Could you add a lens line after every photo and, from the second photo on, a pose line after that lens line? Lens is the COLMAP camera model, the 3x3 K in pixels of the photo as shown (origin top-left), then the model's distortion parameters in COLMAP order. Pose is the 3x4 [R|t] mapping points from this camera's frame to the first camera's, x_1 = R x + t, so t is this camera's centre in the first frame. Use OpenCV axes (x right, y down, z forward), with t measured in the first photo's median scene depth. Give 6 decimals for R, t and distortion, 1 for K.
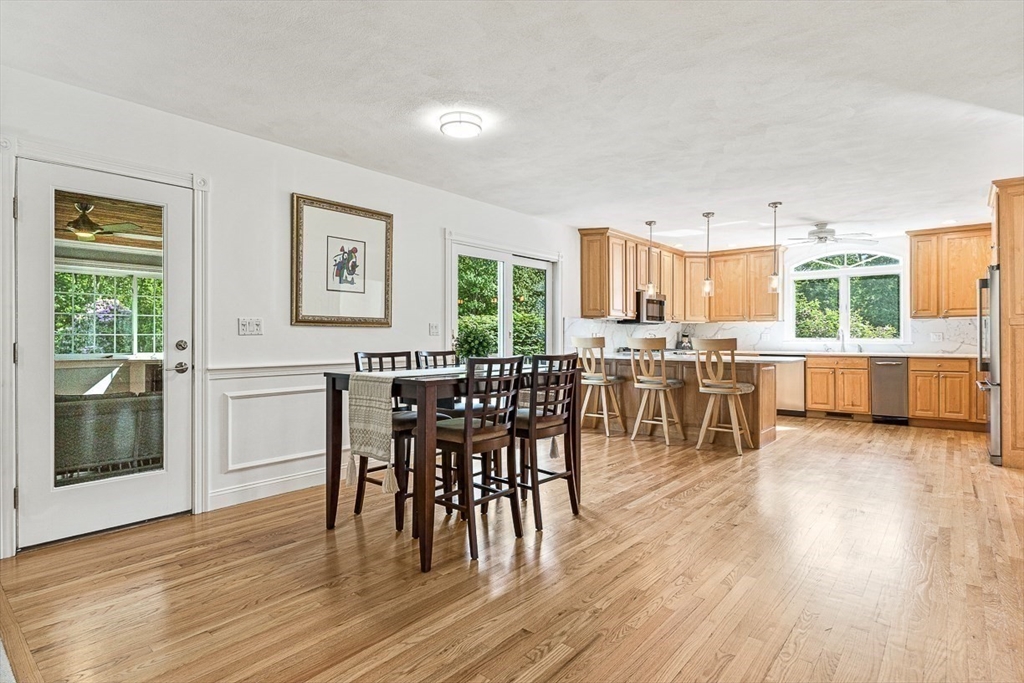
lens RADIAL K [[529.7, 0, 513.7], [0, 529.7, 337.2], [0, 0, 1]] dist [0.001061, 0.000987]
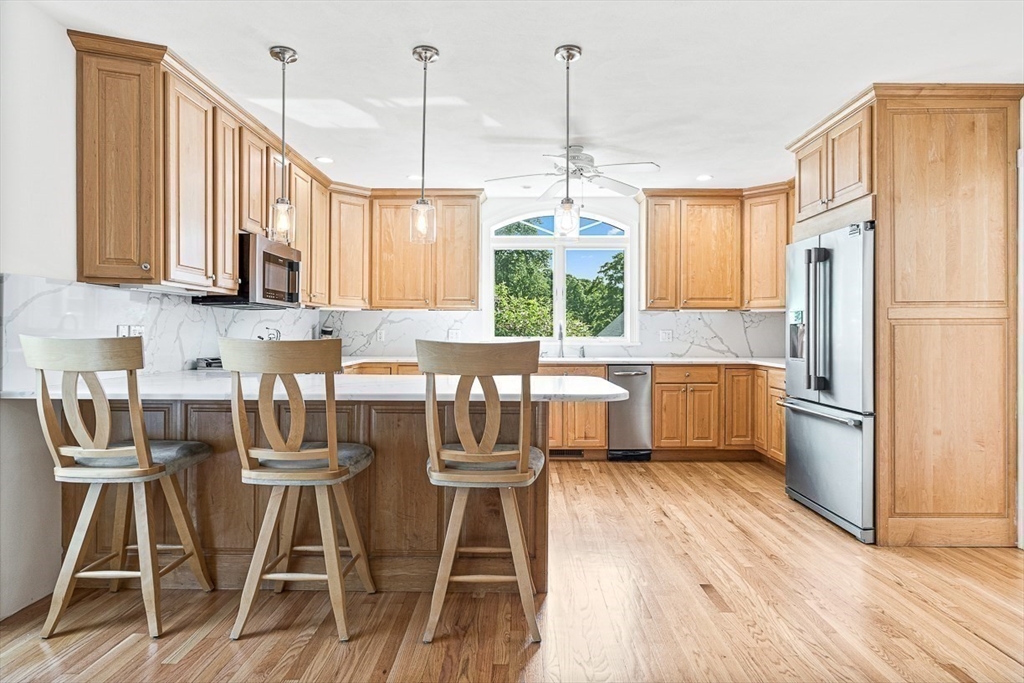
lens RADIAL K [[588.9, 0, 514.4], [0, 588.9, 331.5], [0, 0, 1]] dist [0.005192, -0.002693]
pose [[0.773956, 0.006178, 0.633209, 0.107351], [-0.003763, 0.999980, -0.005156, -0.001663], [-0.633228, 0.001608, 0.773964, 0.521665]]
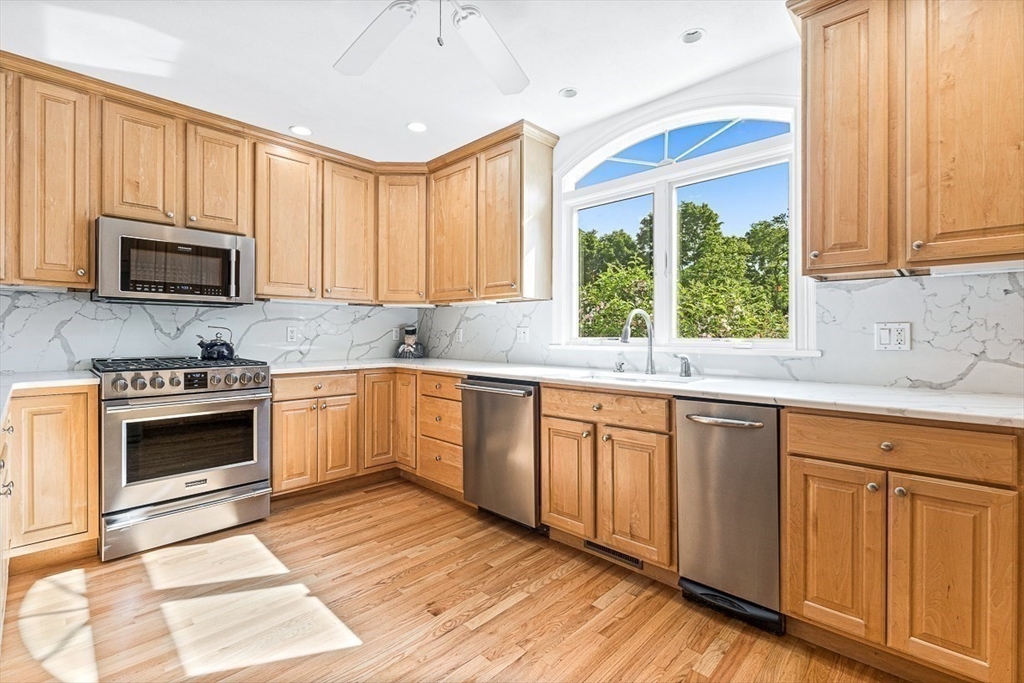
lens RADIAL K [[457.5, 0, 511.8], [0, 457.5, 333.5], [0, 0, 1]] dist [0.000915, -0.000625]
pose [[0.997246, 0.003062, -0.074098, 0.631028], [-0.003110, 0.999995, -0.000530, -0.001493], [0.074096, 0.000759, 0.997251, 0.757825]]
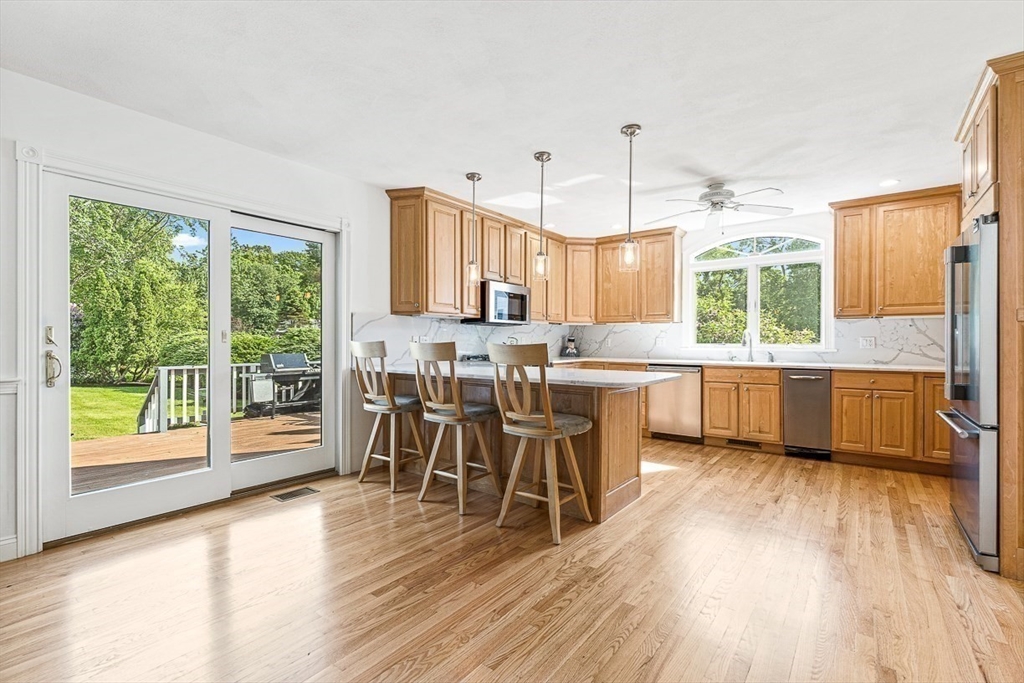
lens RADIAL K [[457.5, 0, 512.6], [0, 457.5, 343.2], [0, 0, 1]] dist [0.000915, -0.000625]
pose [[0.999099, 0.004030, 0.042260, 0.275875], [-0.004158, 0.999987, 0.002945, 0.000349], [-0.042247, -0.003118, 0.999102, 0.386207]]
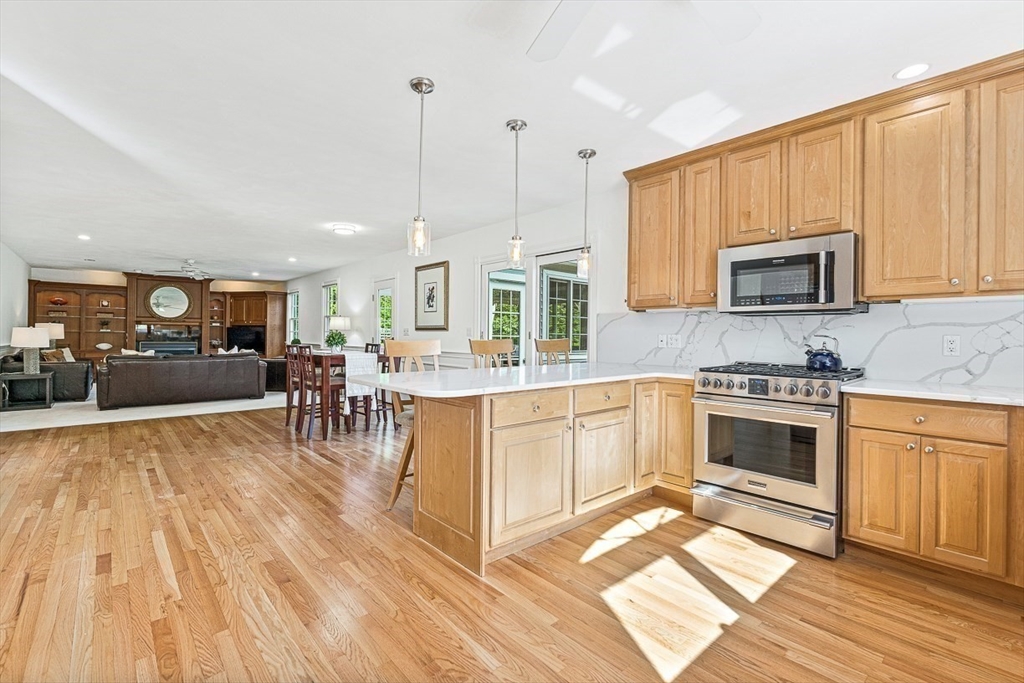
lens RADIAL K [[457.5, 0, 510.8], [0, 457.5, 337.1], [0, 0, 1]] dist [0.000915, -0.000625]
pose [[-0.147751, 0.000913, -0.989024, 0.768313], [-0.012169, 0.999922, 0.002740, -0.003687], [0.988950, 0.012440, -0.147729, 0.959505]]
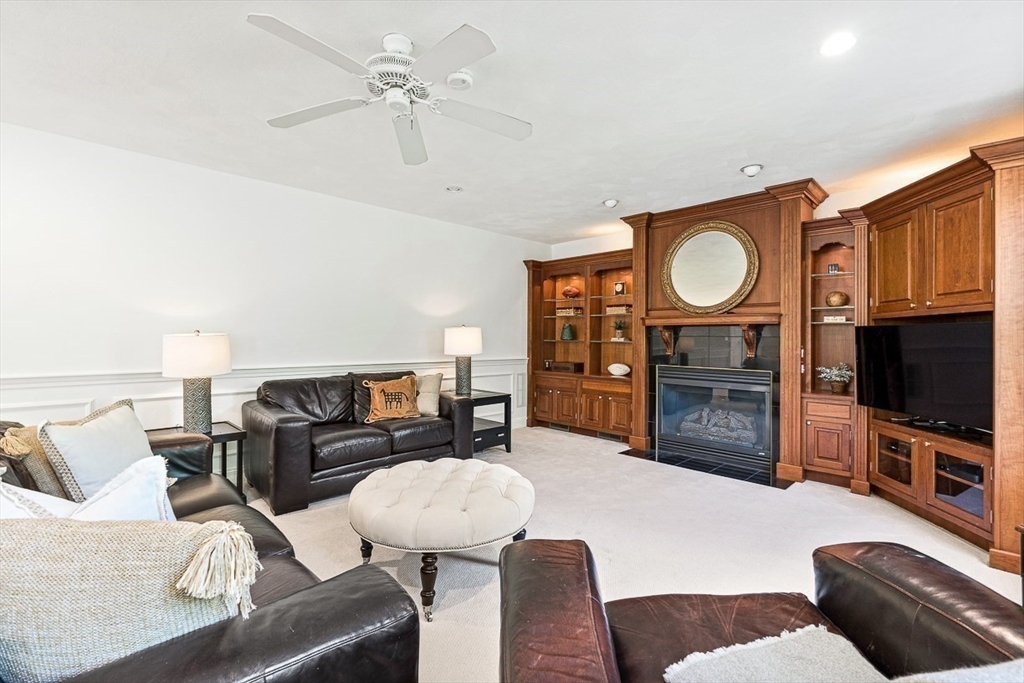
lens RADIAL K [[457.5, 0, 513.0], [0, 457.5, 336.4], [0, 0, 1]] dist [0.000915, -0.000625]
pose [[-0.994211, -0.003958, 0.107369, -0.497094], [-0.003662, 0.999989, 0.002956, -0.012422], [-0.107379, 0.002546, -0.994215, 0.171139]]
